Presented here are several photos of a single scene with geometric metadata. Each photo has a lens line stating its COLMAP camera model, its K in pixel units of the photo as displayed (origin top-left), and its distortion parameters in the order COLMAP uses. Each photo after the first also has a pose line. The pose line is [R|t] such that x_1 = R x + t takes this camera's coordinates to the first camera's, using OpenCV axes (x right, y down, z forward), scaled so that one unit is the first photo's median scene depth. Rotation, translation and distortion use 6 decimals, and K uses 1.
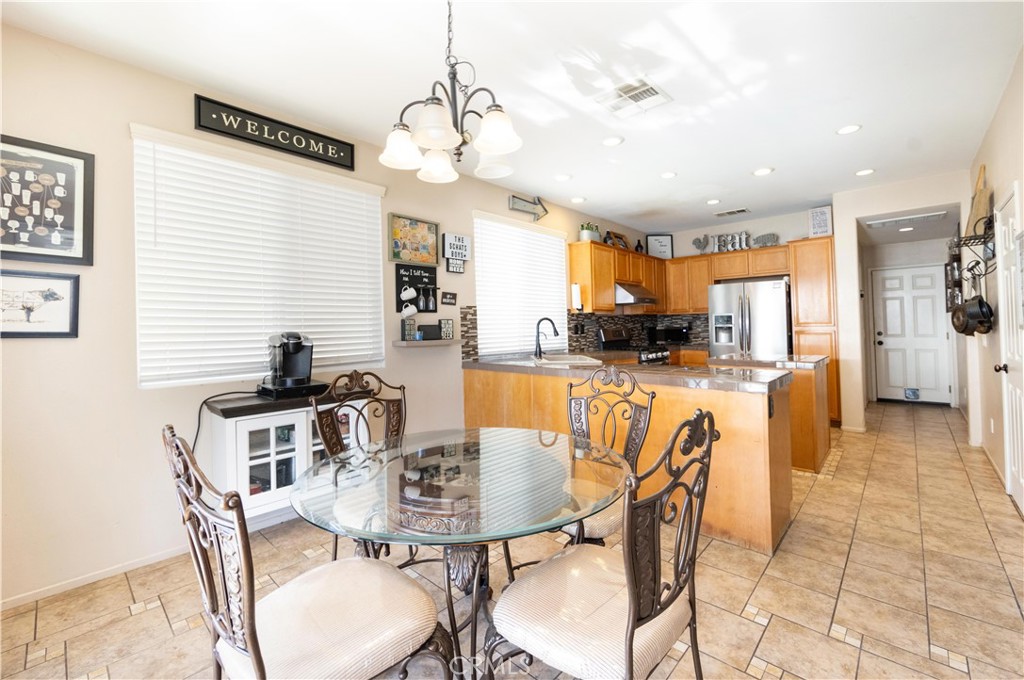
lens RADIAL K [[426.7, 0, 528.2], [0, 426.7, 311.8], [0, 0, 1]] dist [-0.000689, -0.000161]
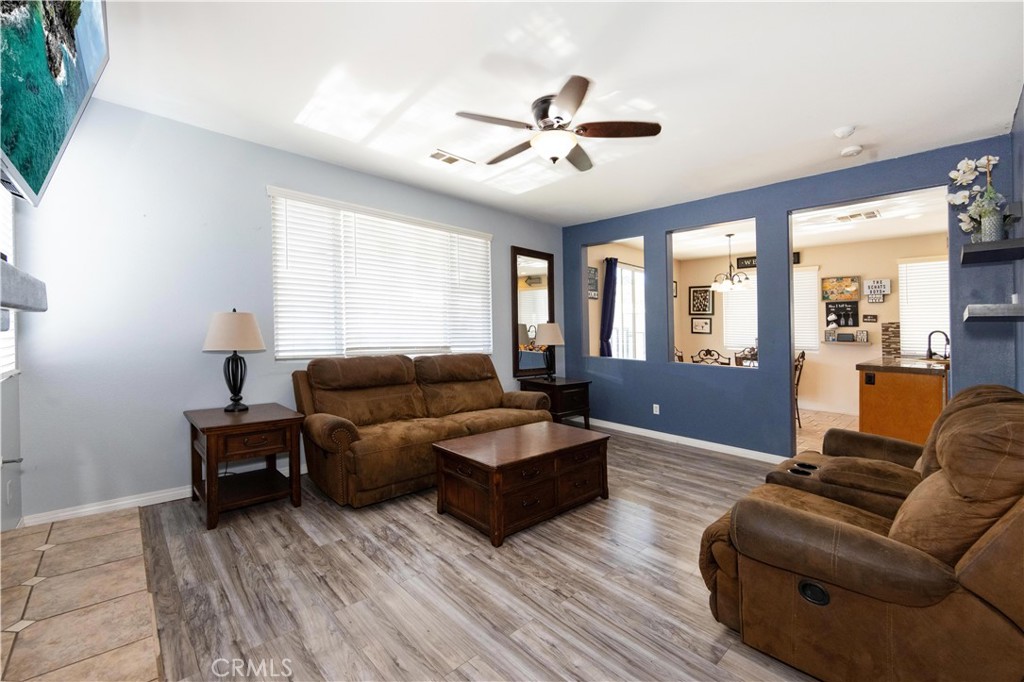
lens RADIAL K [[417.7, 0, 496.4], [0, 417.7, 305.7], [0, 0, 1]] dist [-0.002250, -0.000241]
pose [[-0.112499, -0.042568, -0.992740, 1.216994], [0.017344, 0.998846, -0.044795, -0.024755], [0.993500, -0.022257, -0.111631, -0.215831]]
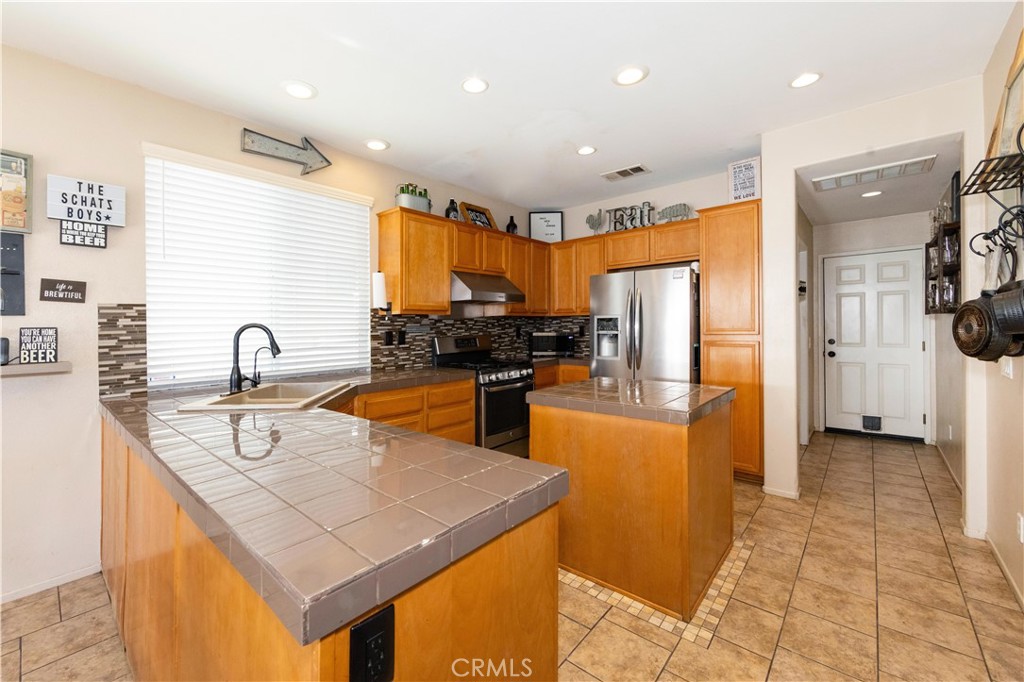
lens RADIAL K [[416.2, 0, 493.7], [0, 416.2, 326.3], [0, 0, 1]] dist [-0.001817, -0.000565]
pose [[0.999966, 0.001192, -0.008171, 0.296637], [-0.000894, 0.999337, 0.036402, -0.002952], [0.008209, -0.036393, 0.999304, 0.333146]]
